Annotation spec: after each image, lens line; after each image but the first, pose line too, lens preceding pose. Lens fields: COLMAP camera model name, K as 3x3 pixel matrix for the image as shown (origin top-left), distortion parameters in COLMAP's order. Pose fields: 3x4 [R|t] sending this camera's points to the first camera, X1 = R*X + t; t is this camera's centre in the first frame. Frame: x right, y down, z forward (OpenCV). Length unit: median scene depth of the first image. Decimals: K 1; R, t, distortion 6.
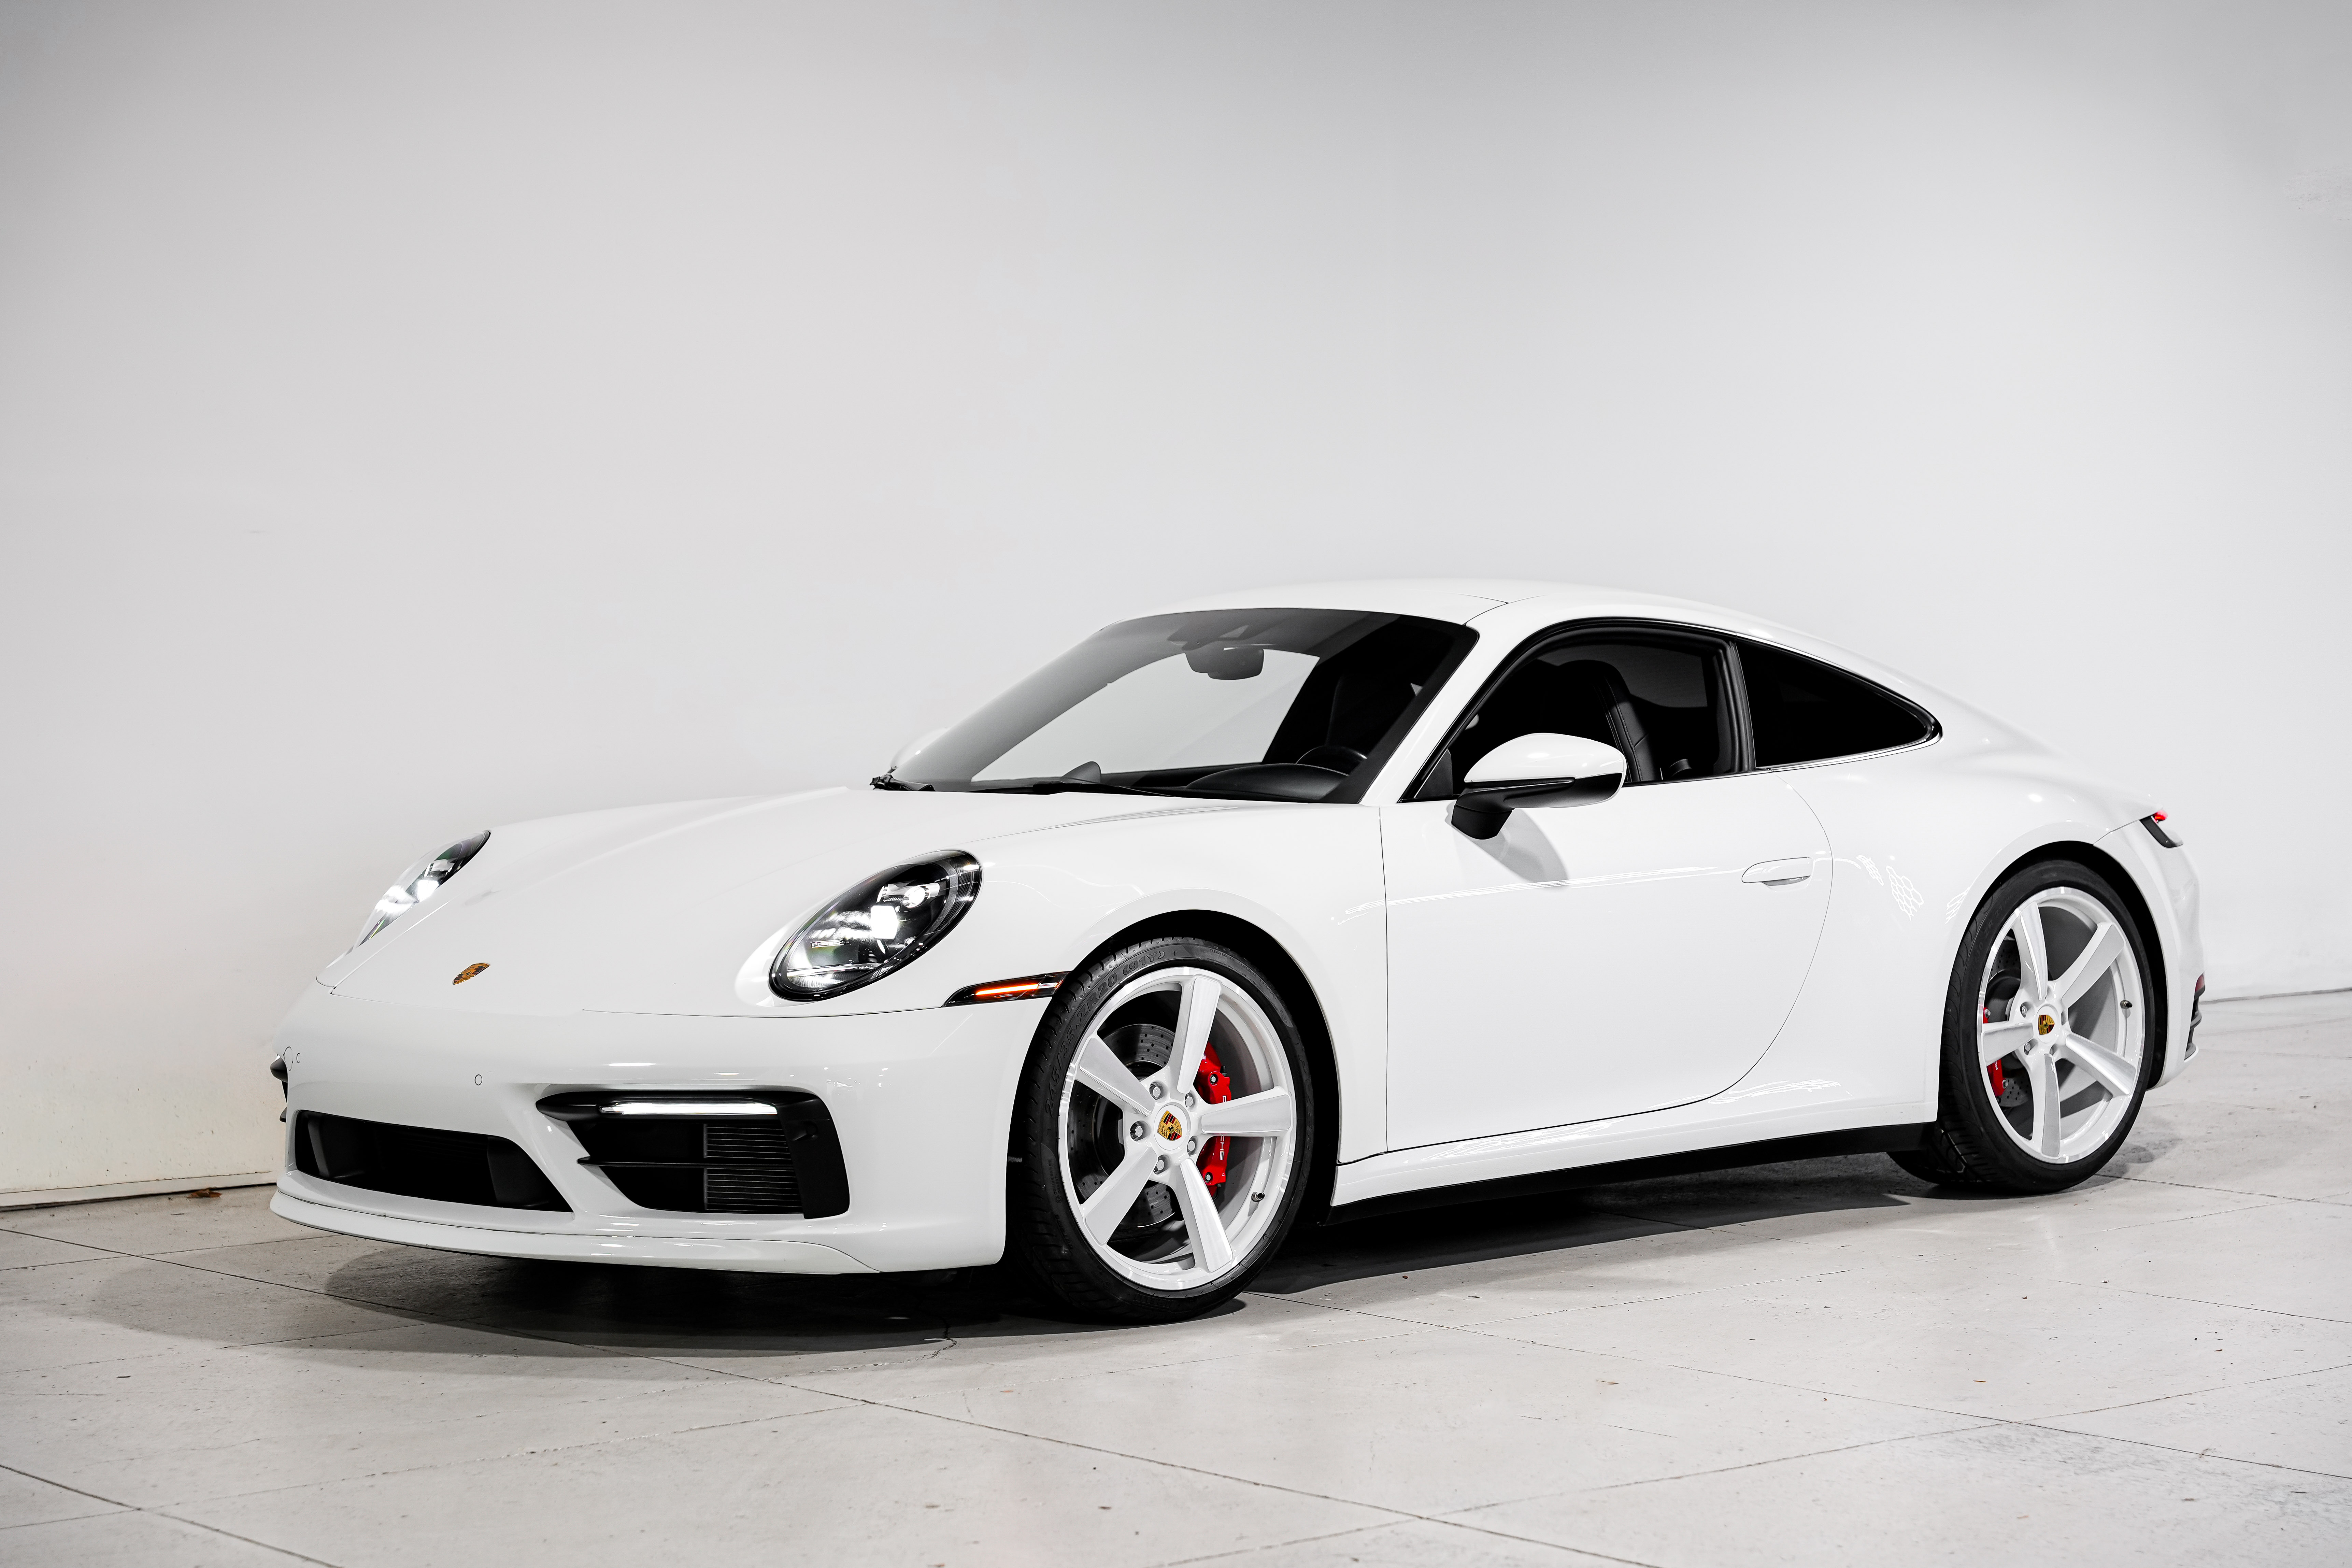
lens RADIAL K [[4423.7, 0, 1118.5], [0, 4423.7, 823.8], [0, 0, 1]] dist [0.062377, 0.000000]
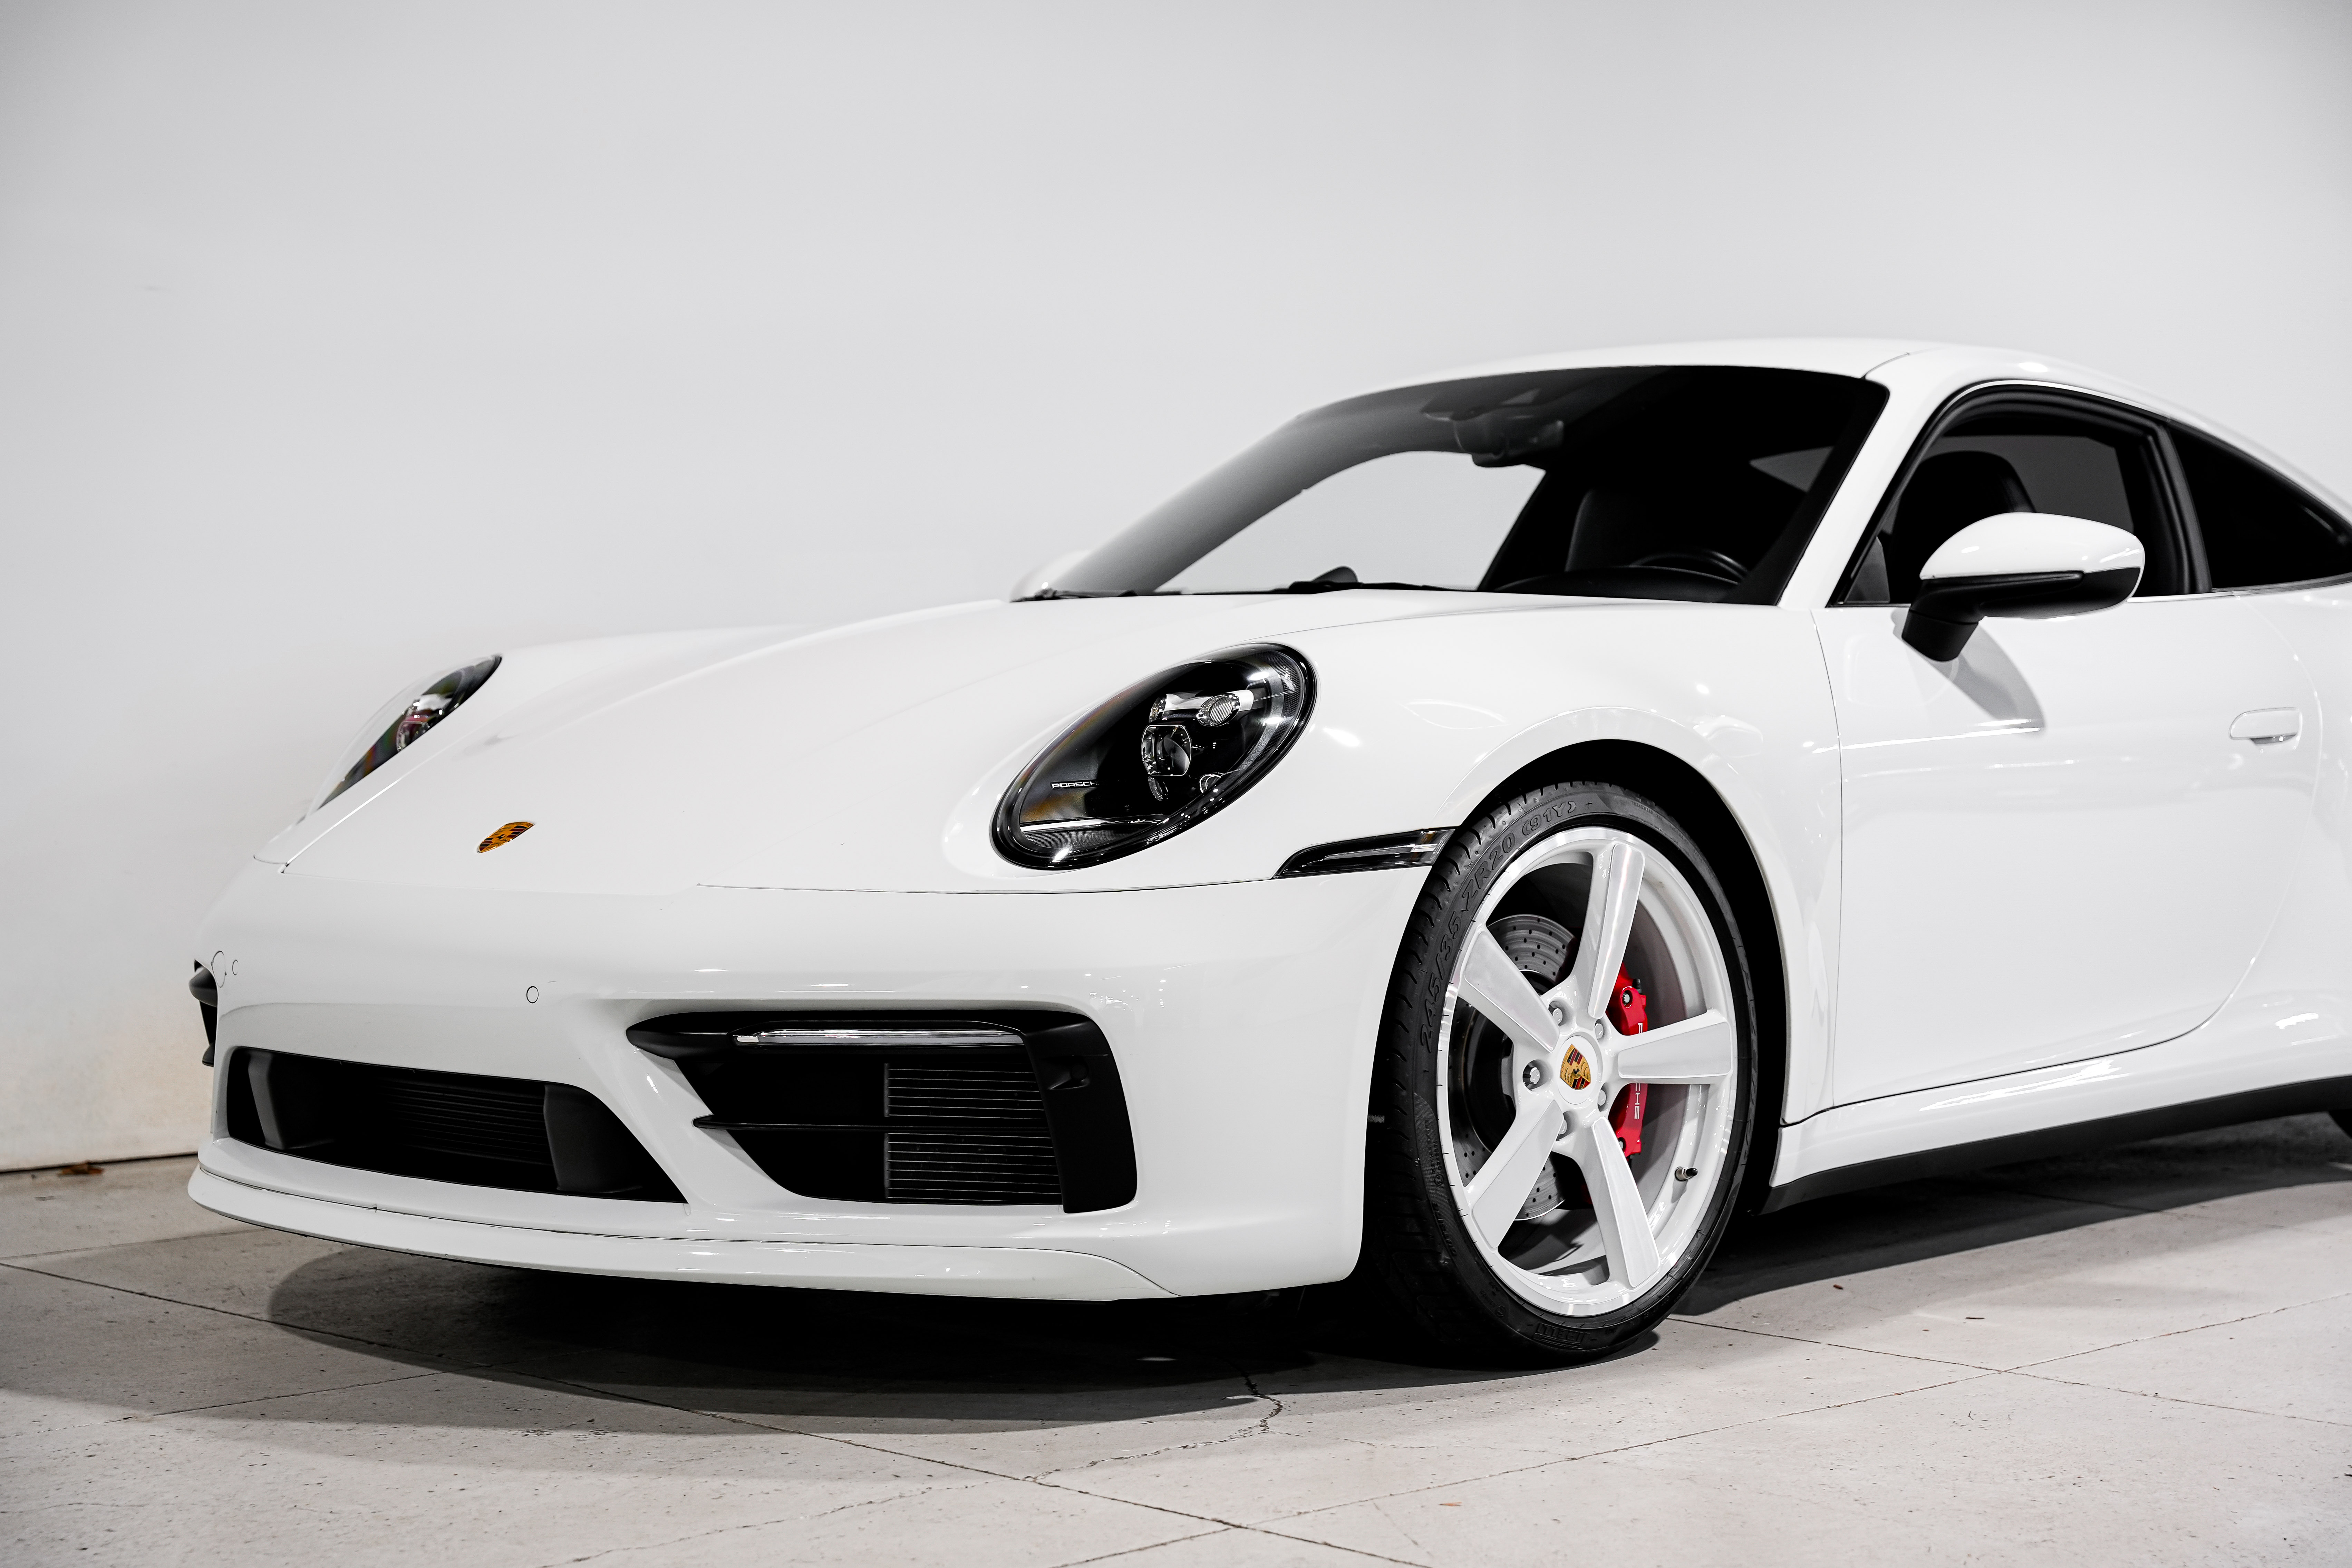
lens RADIAL K [[3857.9, 0, 1156.6], [0, 3857.9, 795.6], [0, 0, 1]] dist [0.027553, 0.000000]
pose [[0.997301, 0.003860, 0.073321, -0.093245], [-0.003134, 0.999945, -0.010023, 0.033617], [-0.073356, 0.009766, 0.997258, 0.428906]]
